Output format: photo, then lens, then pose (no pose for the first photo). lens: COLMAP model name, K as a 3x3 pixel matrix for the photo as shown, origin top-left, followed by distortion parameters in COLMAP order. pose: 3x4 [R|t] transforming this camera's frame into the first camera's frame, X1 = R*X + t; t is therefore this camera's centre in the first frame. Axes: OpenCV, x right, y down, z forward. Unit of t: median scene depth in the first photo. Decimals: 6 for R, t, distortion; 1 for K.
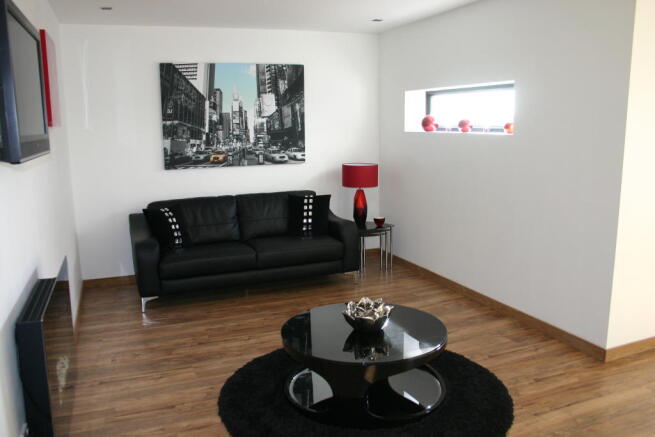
lens RADIAL K [[534.0, 0, 323.6], [0, 534.0, 219.2], [0, 0, 1]] dist [-0.157462, 0.144706]
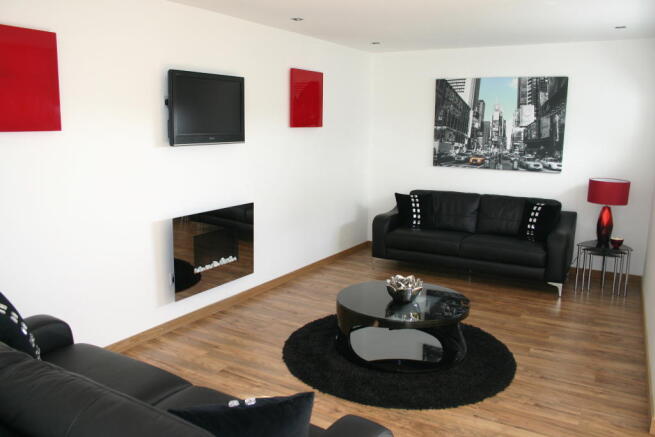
lens RADIAL K [[534.0, 0, 323.6], [0, 534.0, 219.2], [0, 0, 1]] dist [-0.157462, 0.144706]
pose [[0.611577, 0.159302, -0.774981, 0.505389], [-0.161316, 0.984051, 0.074975, -0.022005], [0.774565, 0.079163, 0.627521, 0.035689]]
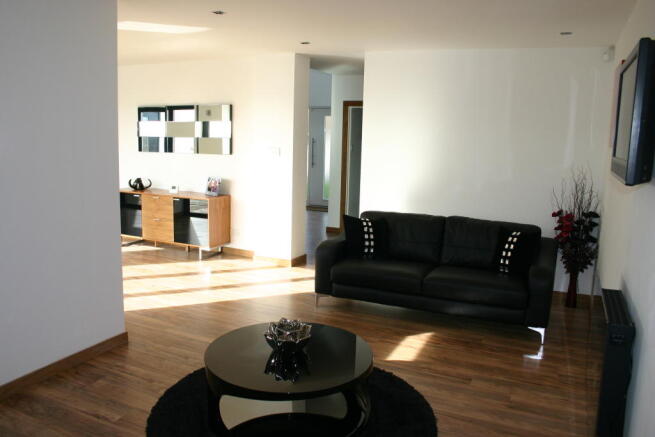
lens RADIAL K [[534.0, 0, 323.6], [0, 534.0, 219.2], [0, 0, 1]] dist [-0.157462, 0.144706]
pose [[-0.689948, -0.117173, 0.714313, -0.359872], [0.118800, 0.955101, 0.271420, -0.161516], [-0.714044, 0.272126, -0.645049, 0.857979]]
